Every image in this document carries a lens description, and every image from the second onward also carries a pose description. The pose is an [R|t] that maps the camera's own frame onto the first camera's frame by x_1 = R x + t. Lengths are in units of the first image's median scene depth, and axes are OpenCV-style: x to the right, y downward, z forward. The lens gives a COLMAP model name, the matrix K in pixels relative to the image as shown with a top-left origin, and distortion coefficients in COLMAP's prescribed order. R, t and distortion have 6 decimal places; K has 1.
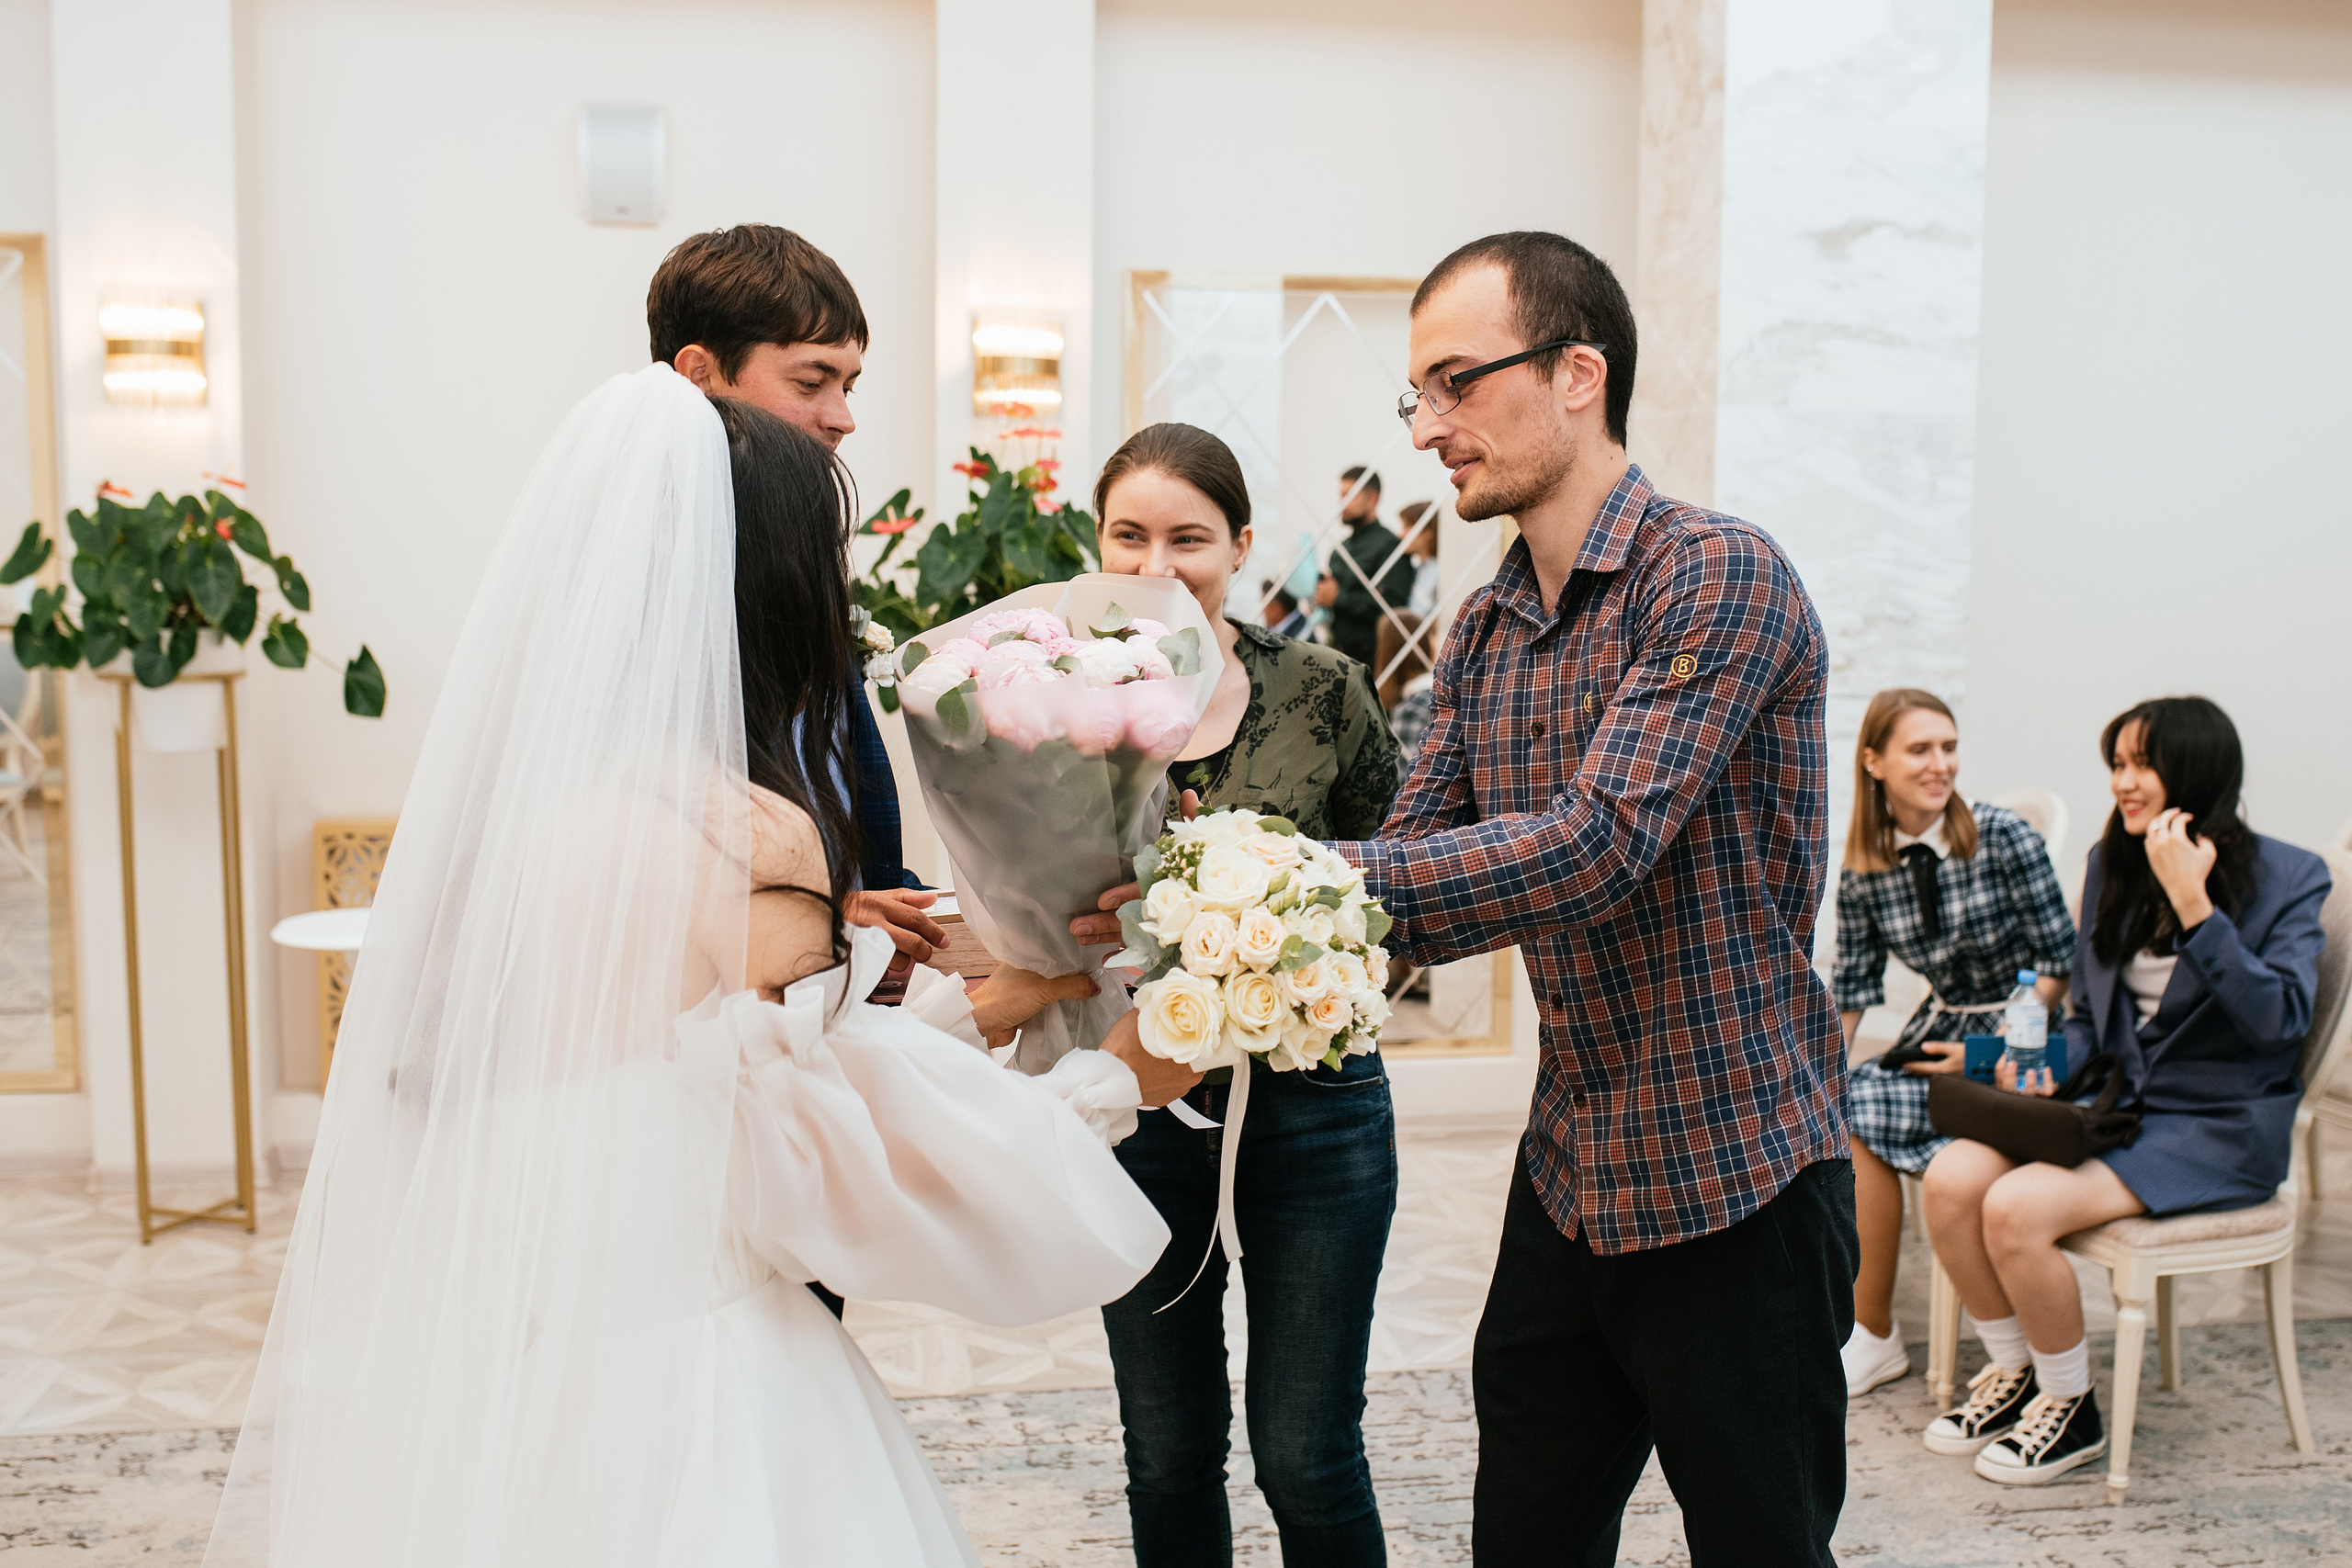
lens RADIAL K [[2396.3, 0, 1114.0], [0, 2396.3, 779.9], [0, 0, 1]] dist [-0.086967, 0.001139]
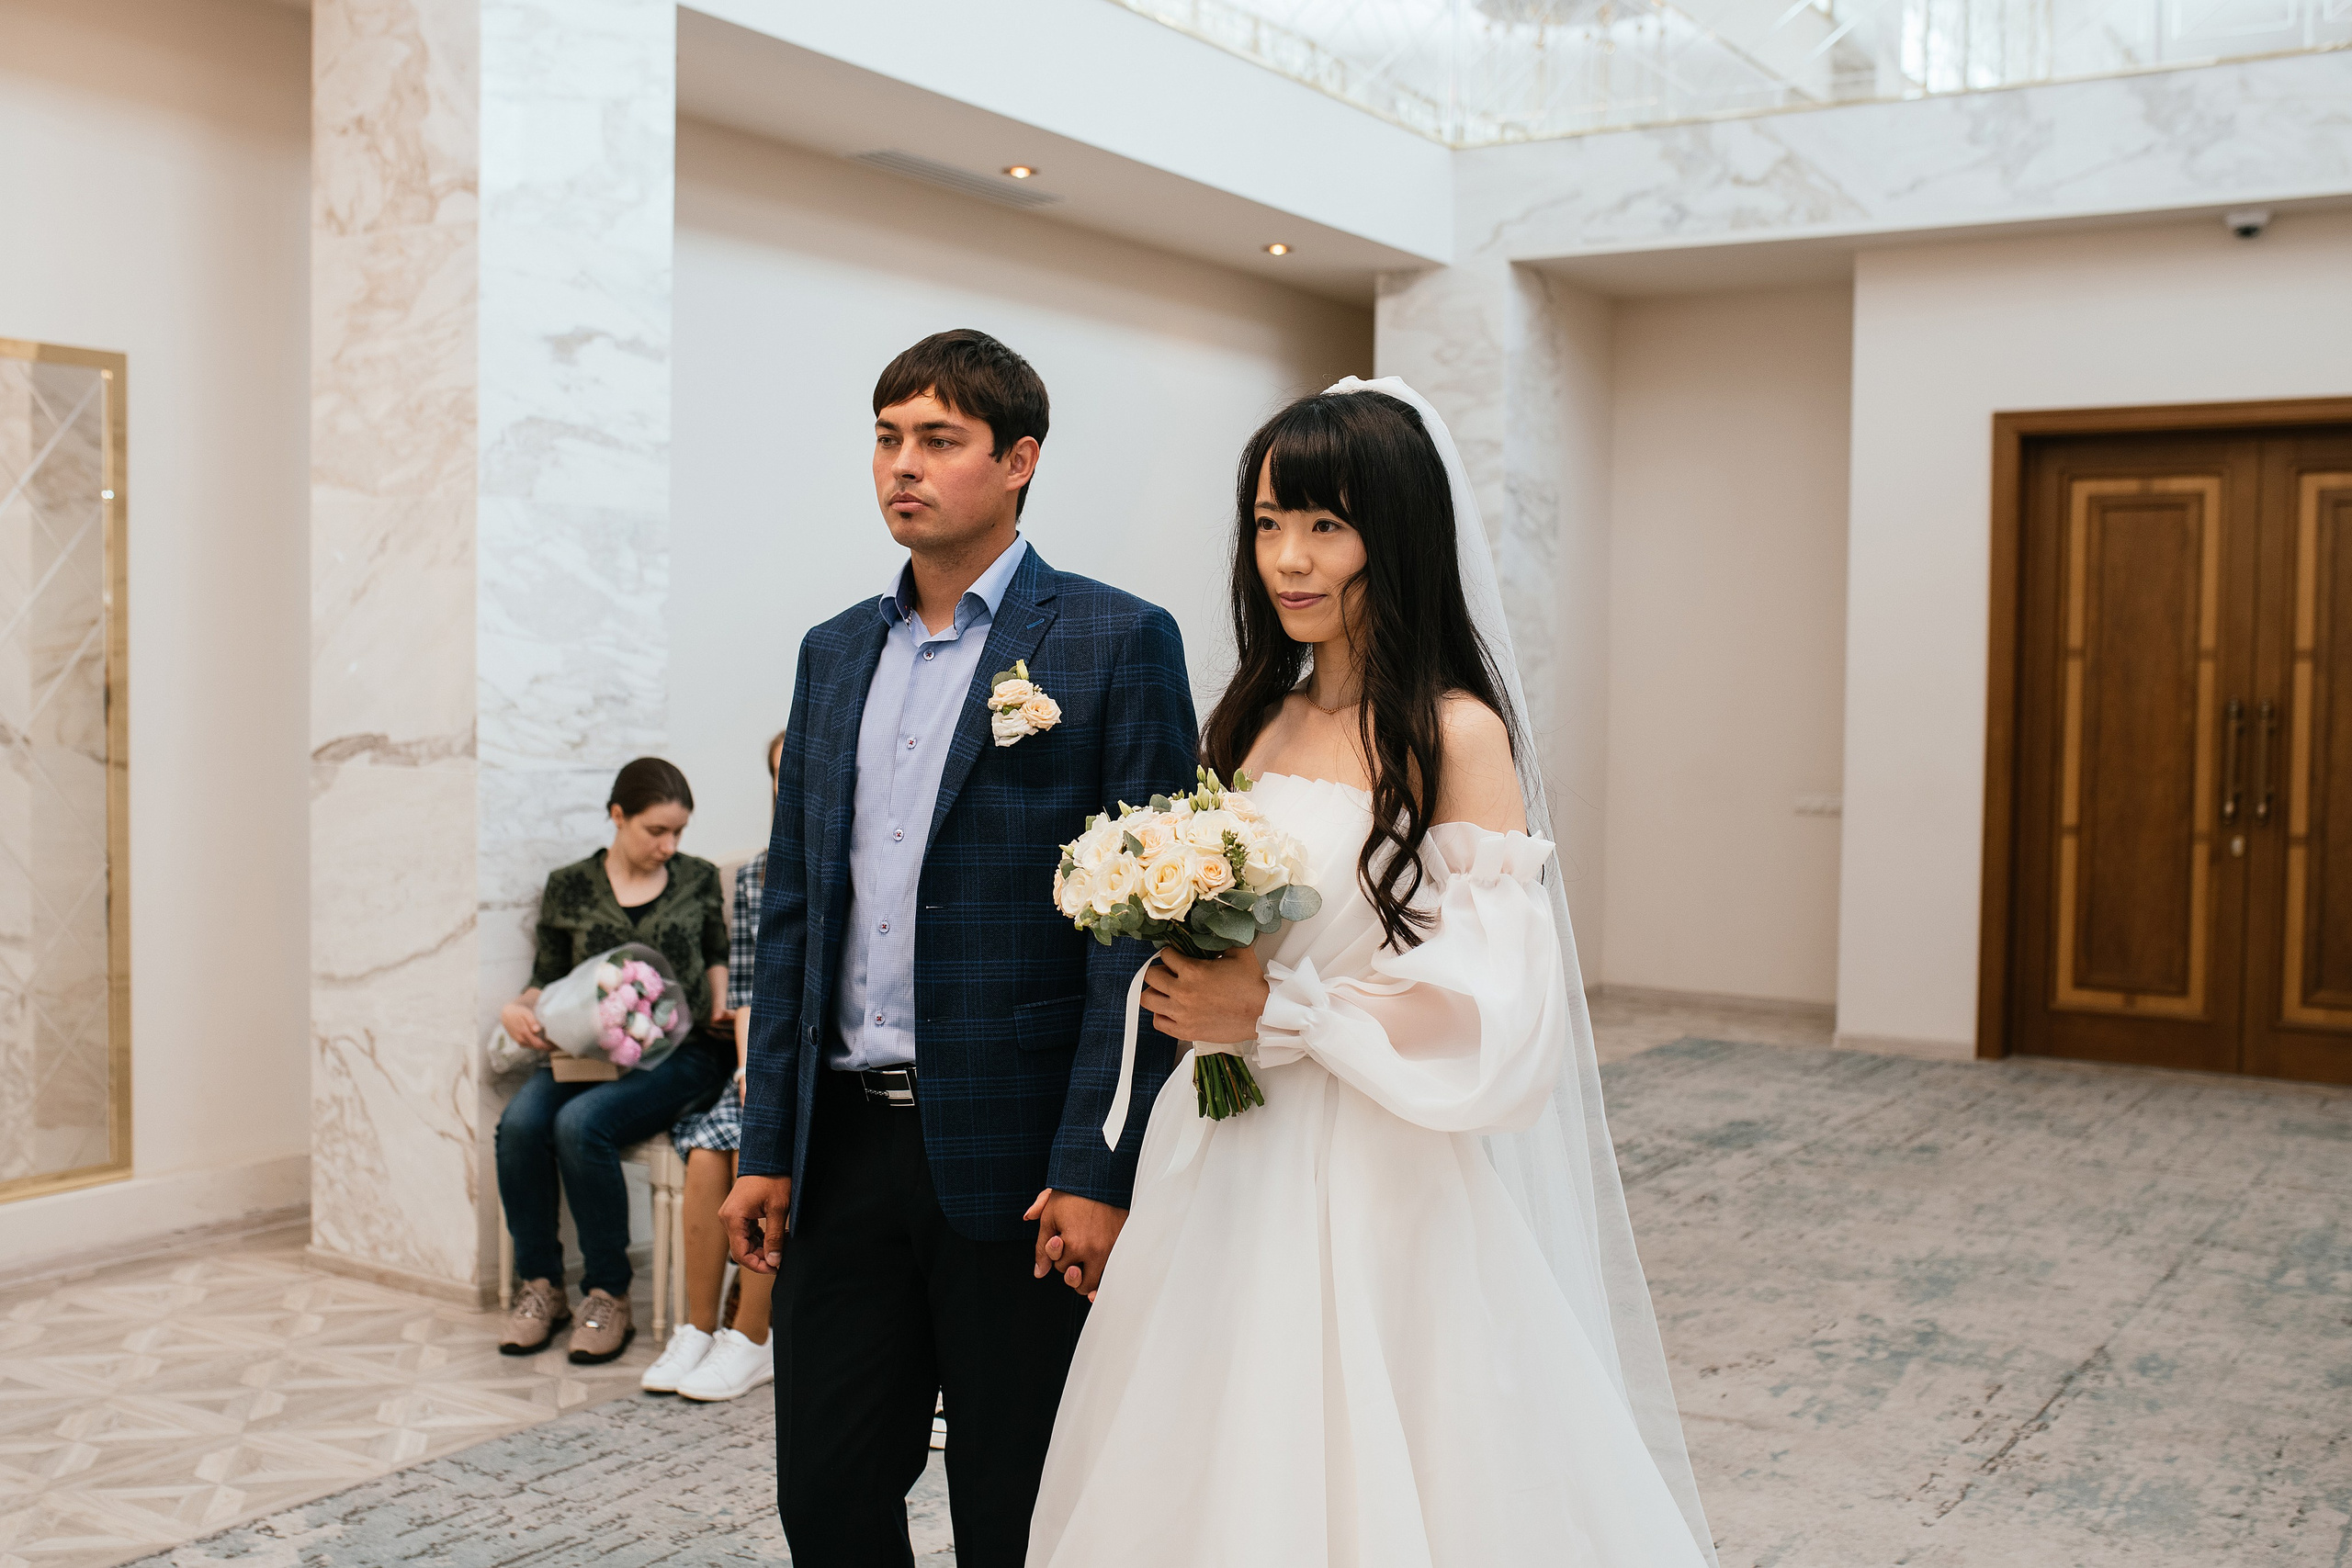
lens RADIAL K [[2438.7, 0, 1117.2], [0, 2438.7, 787.2], [0, 0, 1]] dist [-0.072209, 0.105737]
pose [[0.649318, -0.033191, 0.759792, -0.372510], [0.074600, 0.997009, -0.020199, 0.012367], [-0.756849, 0.069796, 0.649852, 0.110301]]
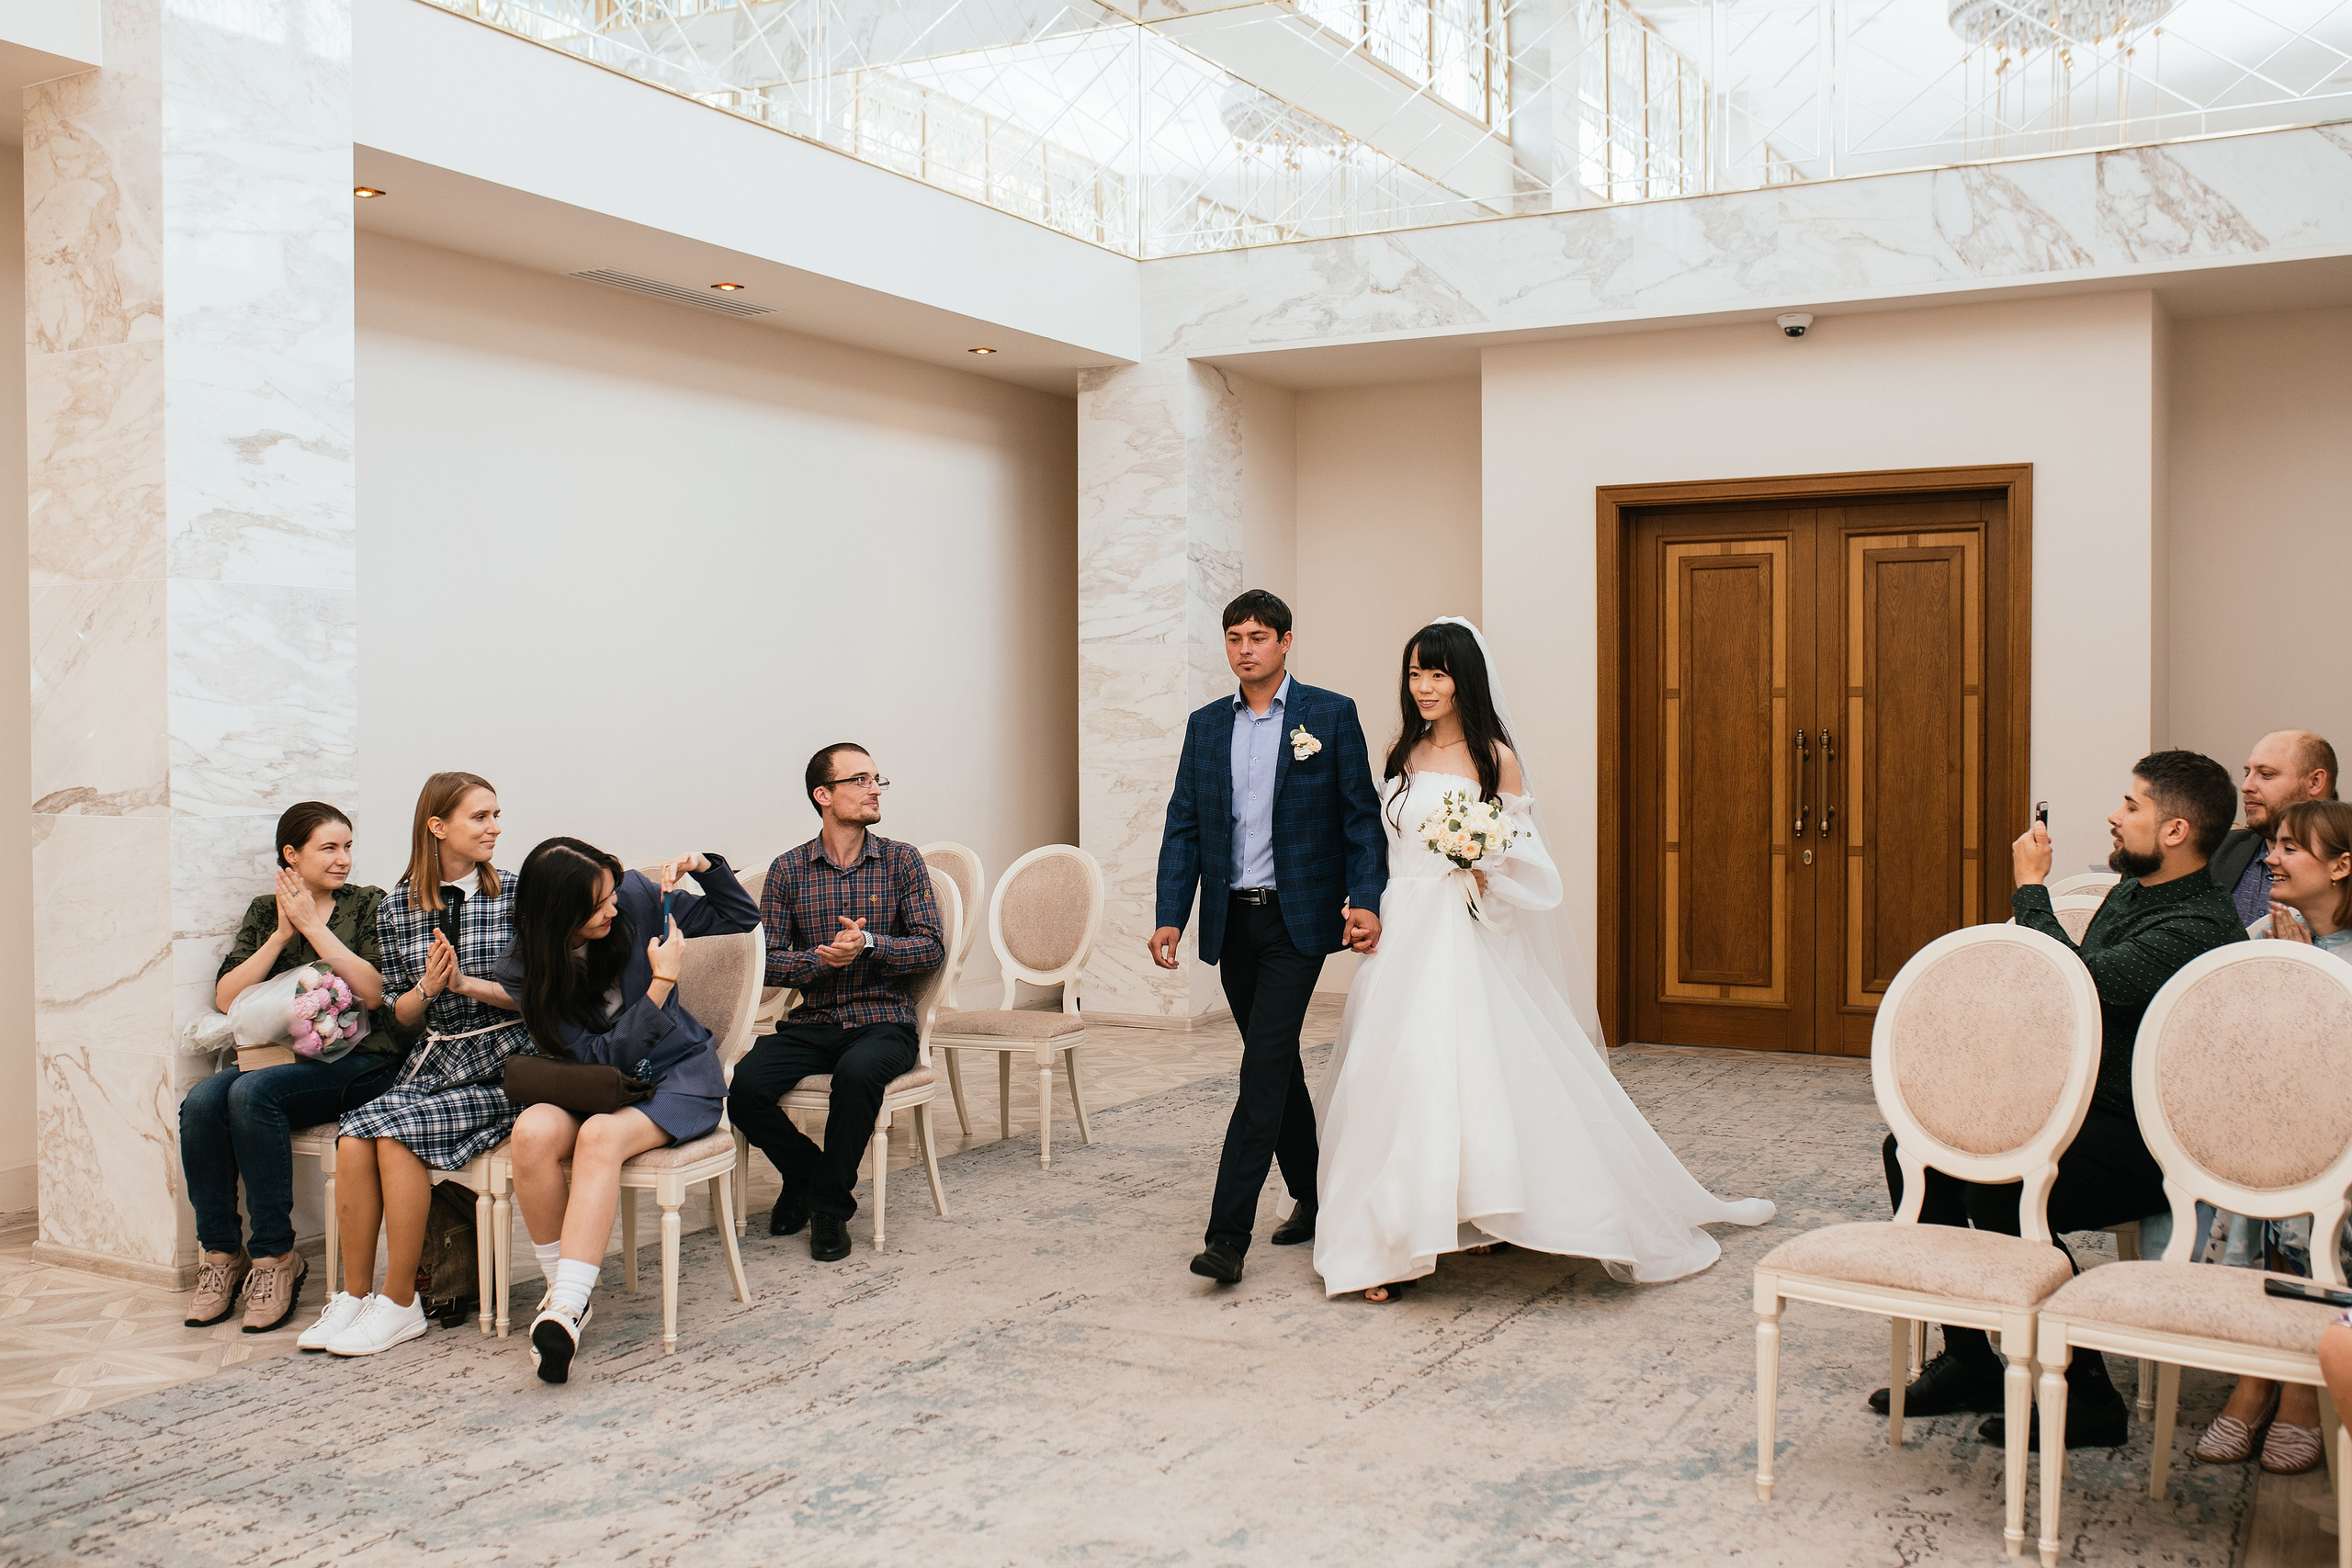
lens RADIAL K [[2239.8, 0, 1176.0], [0, 2239.8, 784.0], [0, 0, 1]] dist [-0.053324, 0.068576]
pose [[0.589904, -0.028629, 0.806966, -0.349418], [0.095965, 0.994774, -0.034860, 0.033525], [-0.801751, 0.098005, 0.589568, -0.052970]]
